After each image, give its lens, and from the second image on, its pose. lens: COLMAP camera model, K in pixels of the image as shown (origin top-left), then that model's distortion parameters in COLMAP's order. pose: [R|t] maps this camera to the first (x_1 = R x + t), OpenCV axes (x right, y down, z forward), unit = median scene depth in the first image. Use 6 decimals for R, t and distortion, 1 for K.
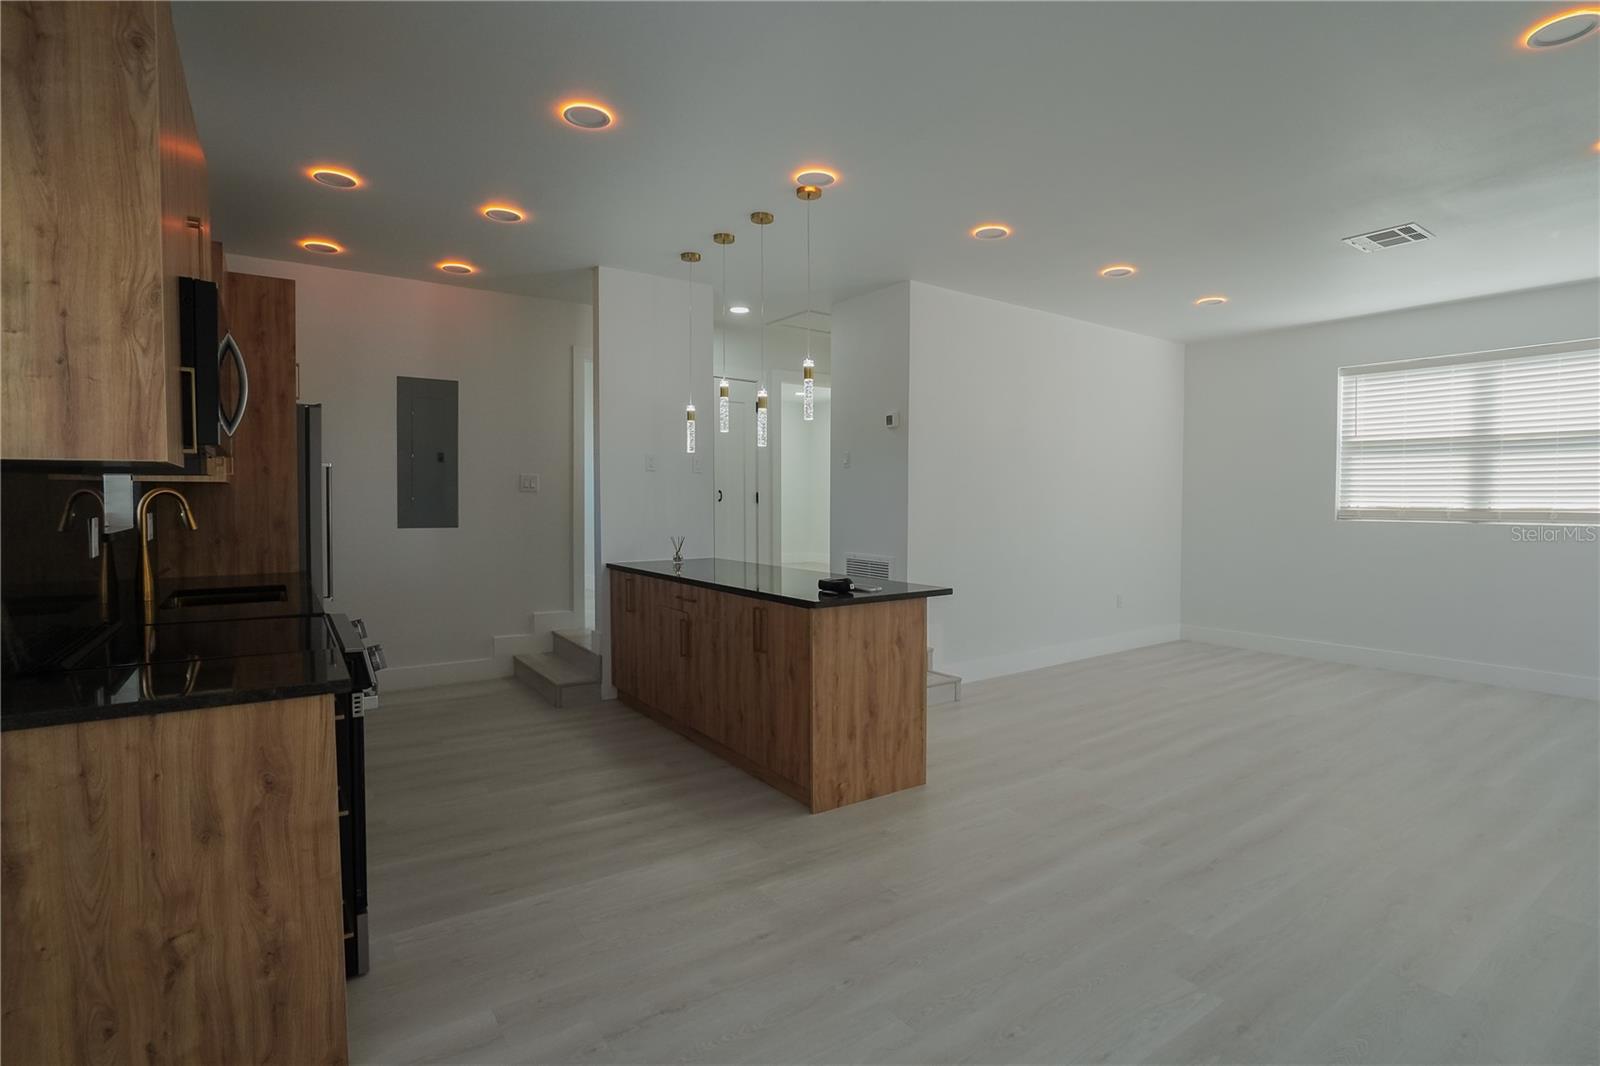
lens RADIAL K [[789.7, 0, 821.3], [0, 789.7, 526.7], [0, 0, 1]] dist [-0.042701, 0.016511]
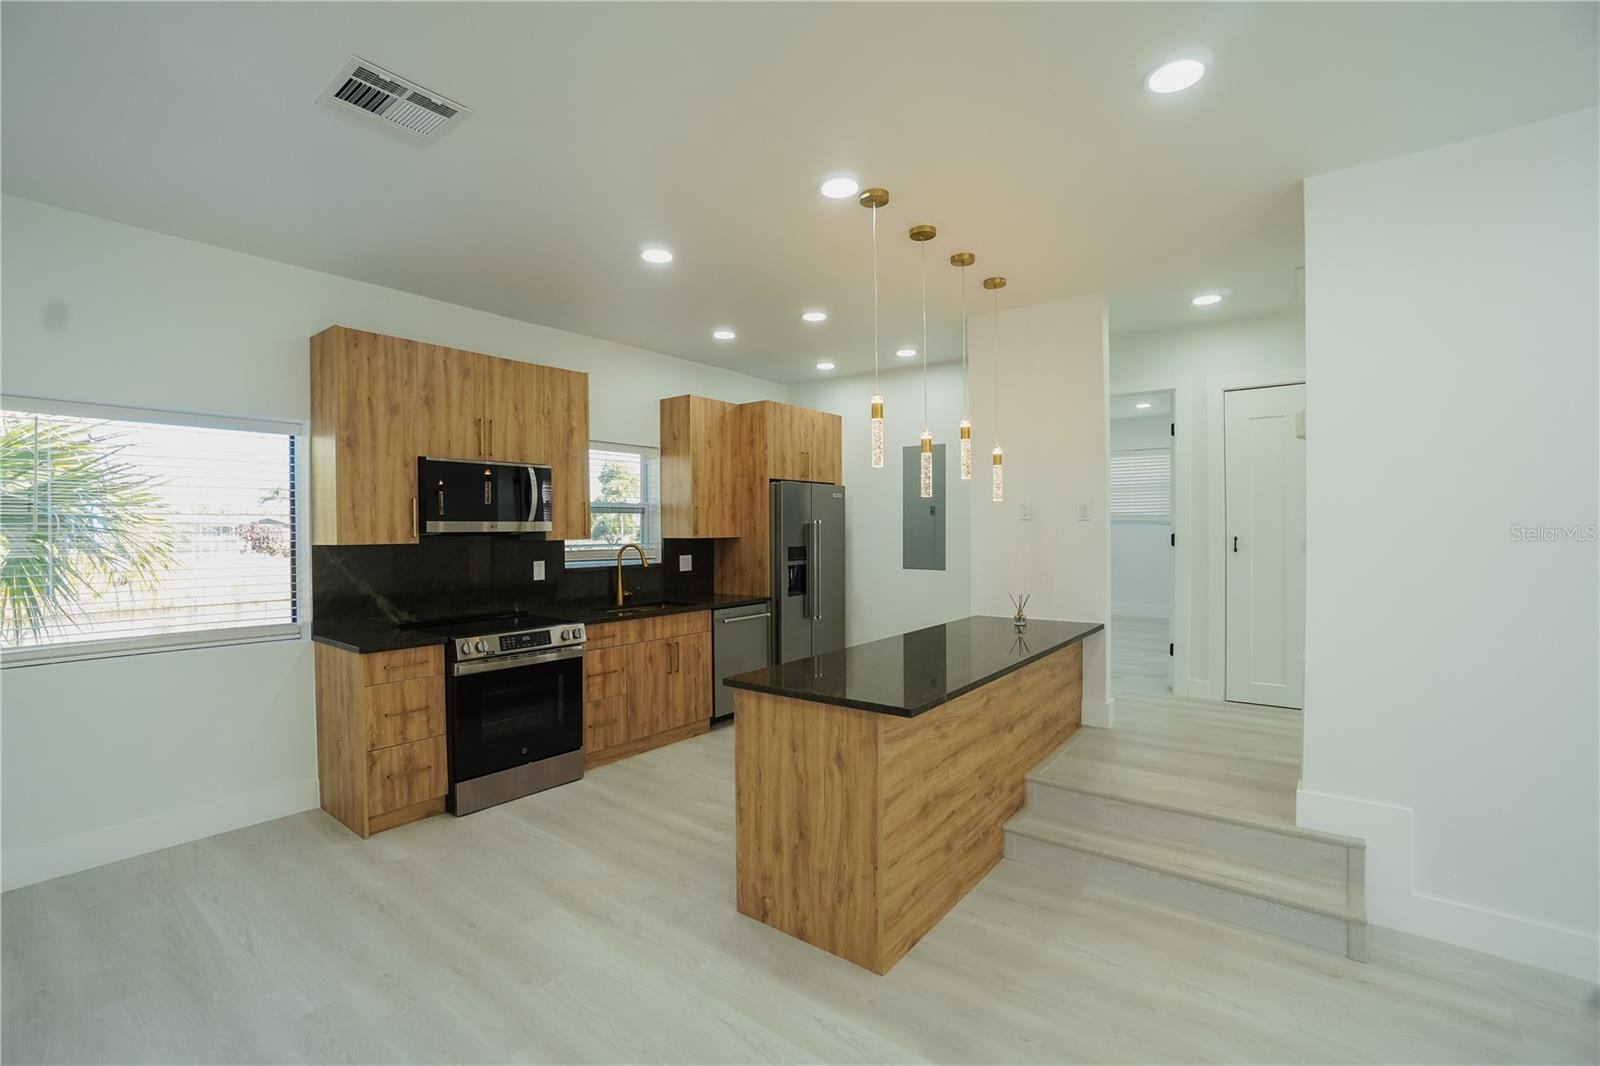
lens RADIAL K [[703.7, 0, 778.6], [0, 703.7, 534.8], [0, 0, 1]] dist [-0.055511, 0.019918]
pose [[0.281318, 0.004511, -0.959604, 0.743689], [-0.028056, 0.999600, -0.003526, -0.066609], [0.959204, 0.027915, 0.281332, 0.775118]]
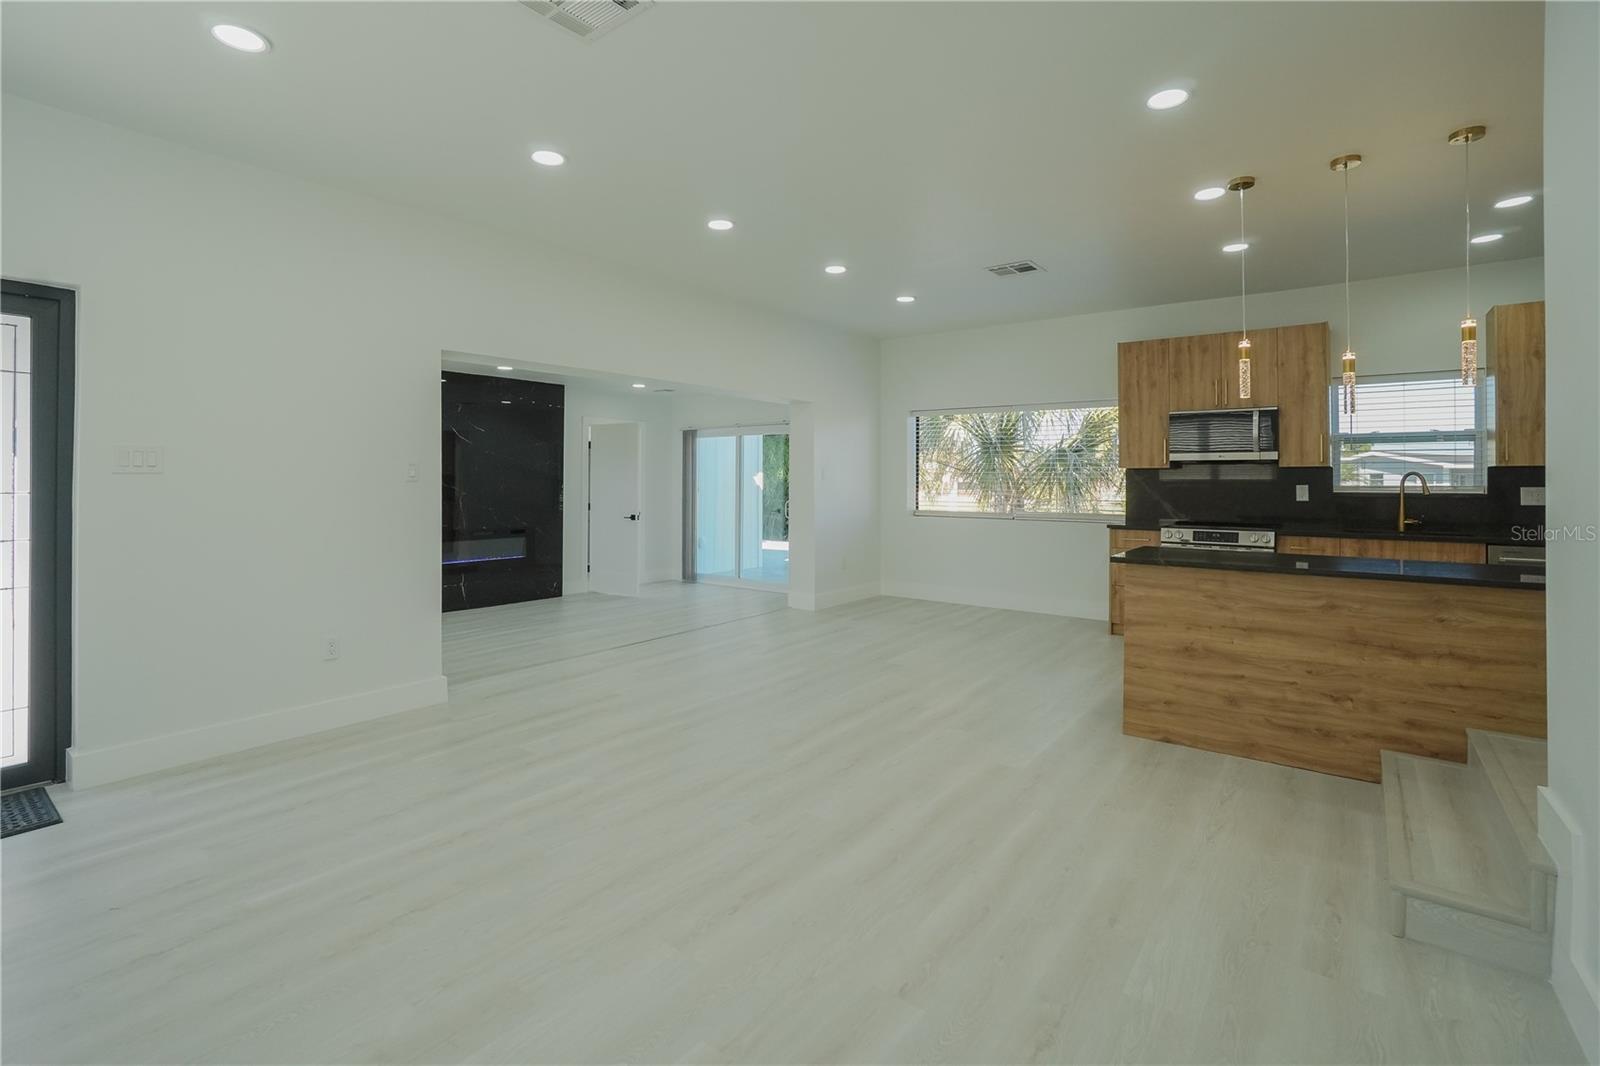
lens RADIAL K [[741.7, 0, 796.0], [0, 741.7, 462.1], [0, 0, 1]] dist [-0.062373, 0.017597]
pose [[-0.953157, -0.014070, -0.302148, 0.936373], [-0.017701, 0.999800, 0.009282, -0.055819], [0.301957, 0.014196, -0.953216, 1.942773]]
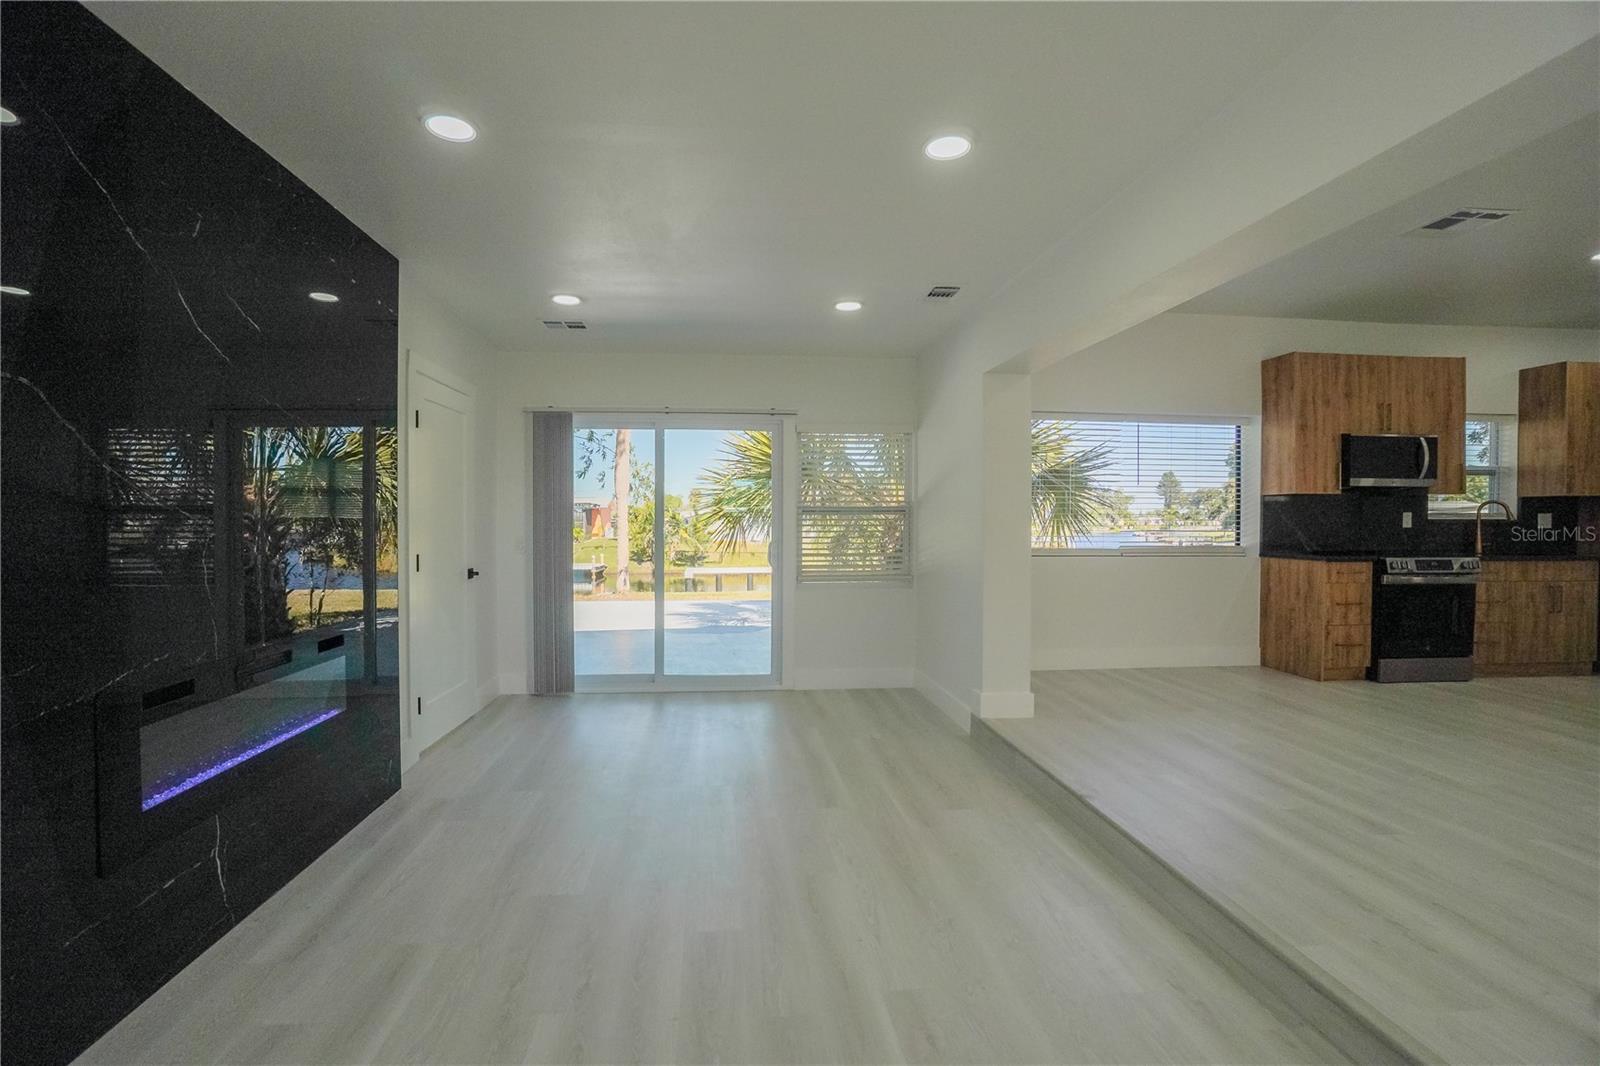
lens RADIAL K [[703.7, 0, 795.6], [0, 703.7, 530.4], [0, 0, 1]] dist [-0.055511, 0.019918]
pose [[-0.493336, 0.010745, -0.869773, 1.493558], [-0.036147, 0.998807, 0.032842, 0.034787], [0.869088, 0.047641, -0.492359, 0.238818]]
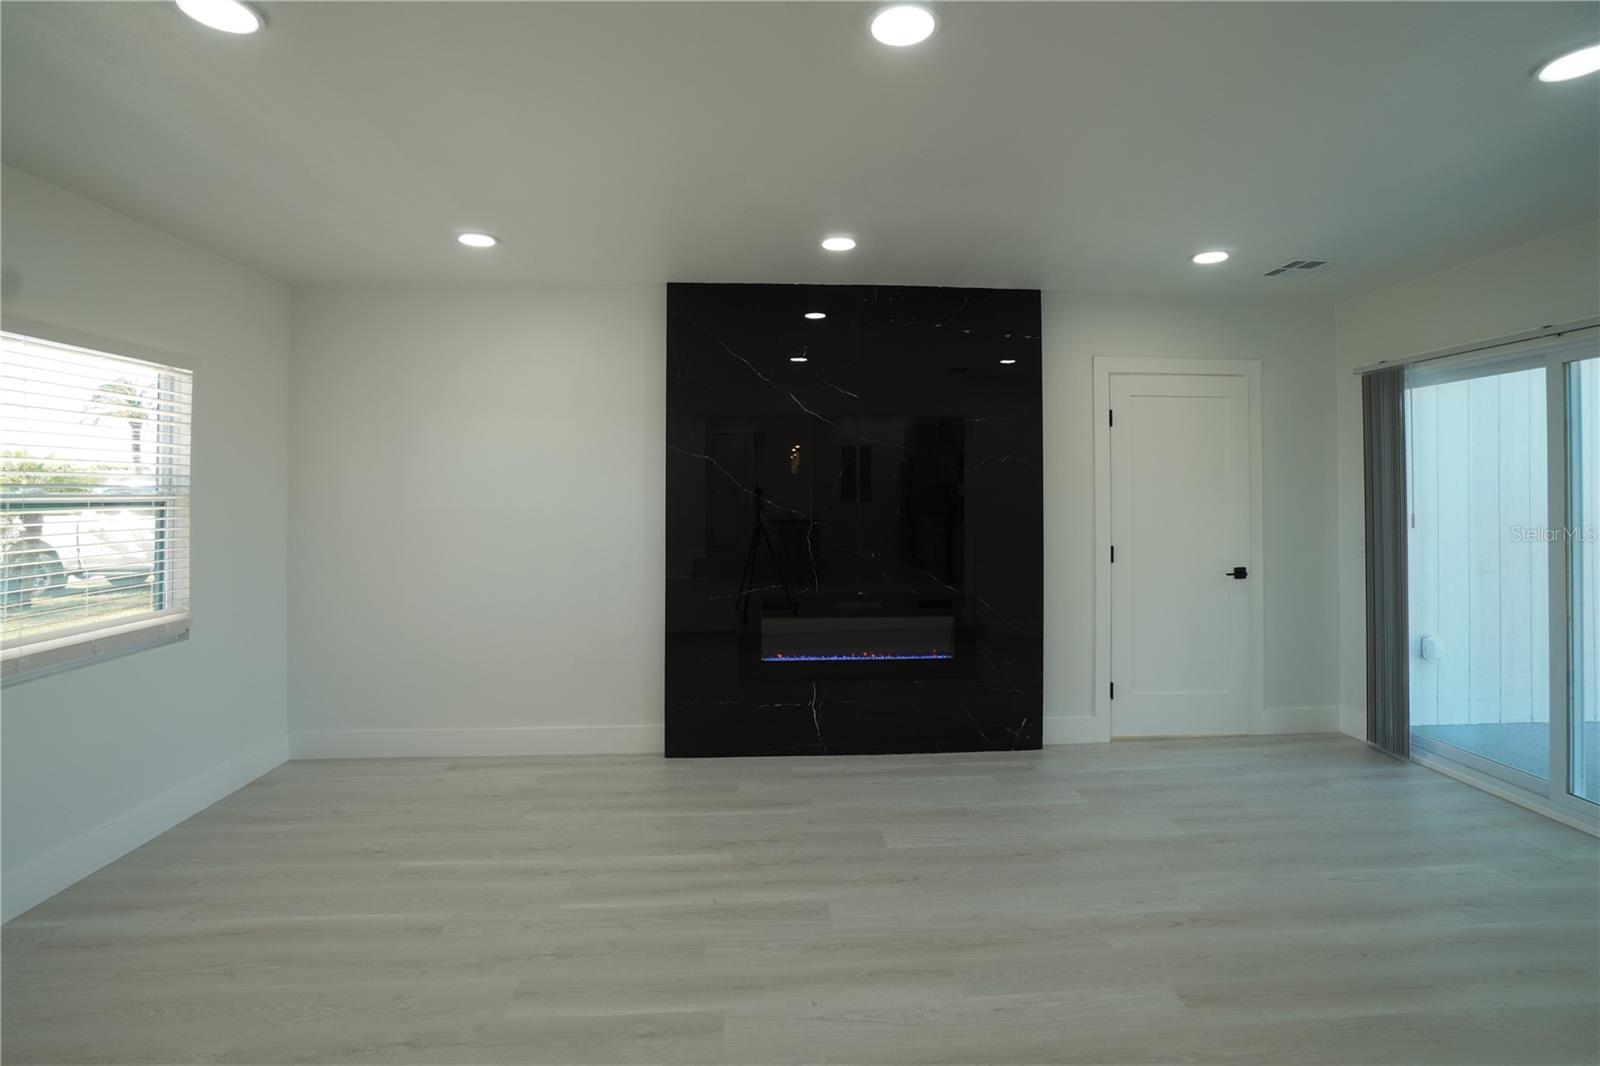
lens RADIAL K [[741.7, 0, 796.3], [0, 741.7, 468.8], [0, 0, 1]] dist [-0.062373, 0.017597]
pose [[-0.849926, 0.009318, 0.526819, 0.649734], [0.014685, 0.999874, 0.006006, -0.012333], [-0.526697, 0.012841, -0.849956, 0.487547]]
